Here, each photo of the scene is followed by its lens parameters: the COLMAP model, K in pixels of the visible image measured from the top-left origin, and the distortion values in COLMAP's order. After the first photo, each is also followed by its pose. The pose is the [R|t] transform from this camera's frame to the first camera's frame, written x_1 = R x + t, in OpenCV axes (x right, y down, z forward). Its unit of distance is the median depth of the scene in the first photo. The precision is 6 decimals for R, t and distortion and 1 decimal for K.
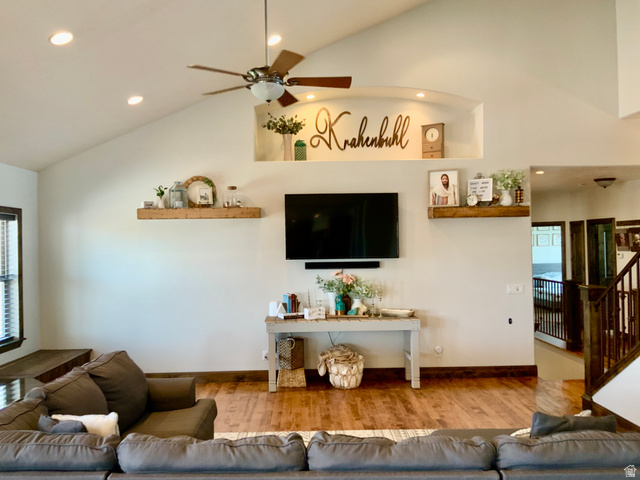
lens RADIAL K [[530.7, 0, 319.9], [0, 530.7, 237.6], [0, 0, 1]] dist [0.078024, -0.143724]
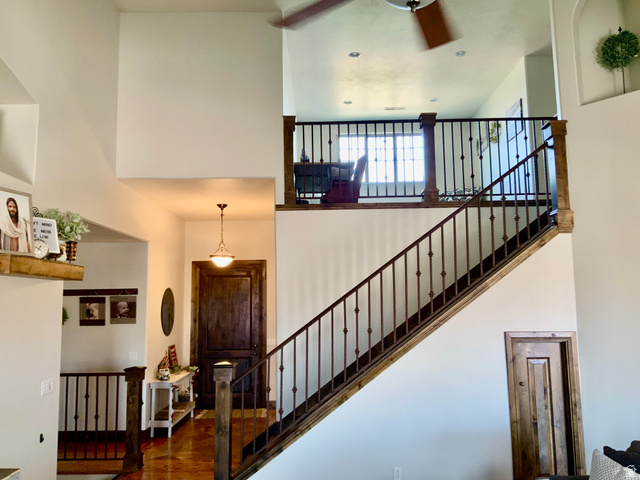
lens RADIAL K [[530.7, 0, 320.8], [0, 530.7, 241.2], [0, 0, 1]] dist [0.078024, -0.143724]
pose [[0.010331, 0.134042, 0.990922, -0.330357], [0.002677, 0.990967, -0.134076, 0.005586], [-0.999943, 0.004038, 0.009879, 0.661972]]
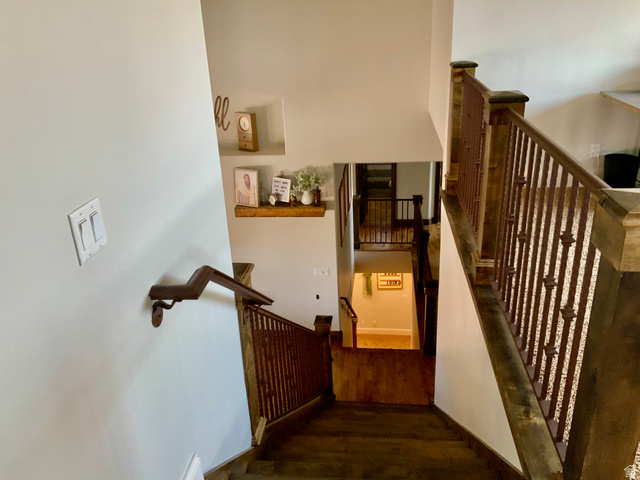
lens RADIAL K [[530.7, 0, 320.7], [0, 530.7, 244.1], [0, 0, 1]] dist [0.078024, -0.143724]
pose [[0.990271, 0.029637, -0.135959, 0.520742], [0.029500, 0.910134, 0.413263, -0.417310], [0.135989, -0.413253, 0.900405, 0.037737]]
